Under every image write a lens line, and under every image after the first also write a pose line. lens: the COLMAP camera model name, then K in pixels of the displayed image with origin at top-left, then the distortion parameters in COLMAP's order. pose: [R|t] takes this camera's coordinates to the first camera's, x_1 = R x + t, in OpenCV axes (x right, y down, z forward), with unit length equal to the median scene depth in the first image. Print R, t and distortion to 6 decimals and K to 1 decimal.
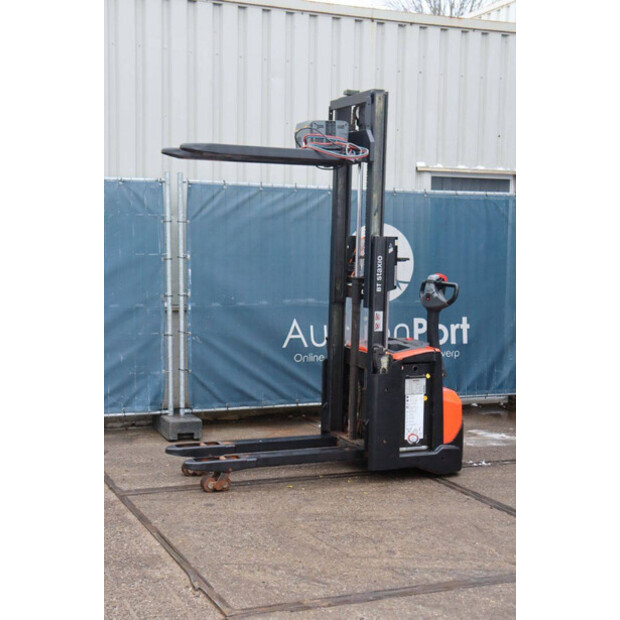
lens RADIAL K [[1037.4, 0, 310.3], [0, 1037.4, 308.7], [0, 0, 1]] dist [0.102876, 0.000000]
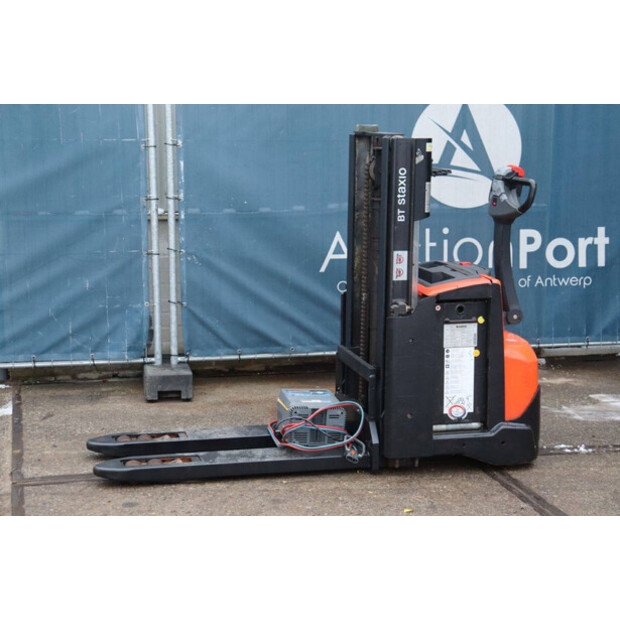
lens RADIAL K [[1292.6, 0, 312.6], [0, 1292.6, 309.5], [0, 0, 1]] dist [0.279416, 0.000000]
pose [[0.983504, 0.013024, -0.180417, 0.135785], [0.001145, 0.996936, 0.078208, -0.006354], [0.180883, -0.077125, 0.980476, 0.139855]]
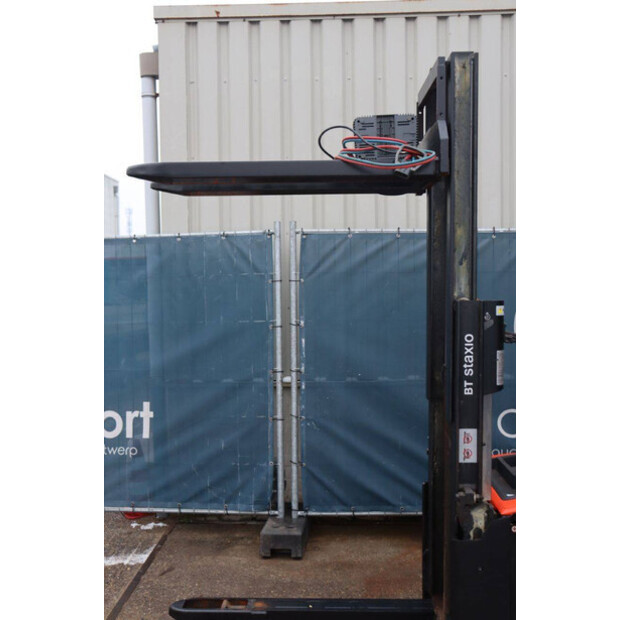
lens RADIAL K [[720.3, 0, 313.5], [0, 720.3, 310.8], [0, 0, 1]] dist [-0.006912, 0.000000]
pose [[0.902378, -0.011291, -0.430798, 0.136593], [-0.002774, 0.999484, -0.032008, -0.042534], [0.430937, 0.030079, 0.901881, 0.503312]]
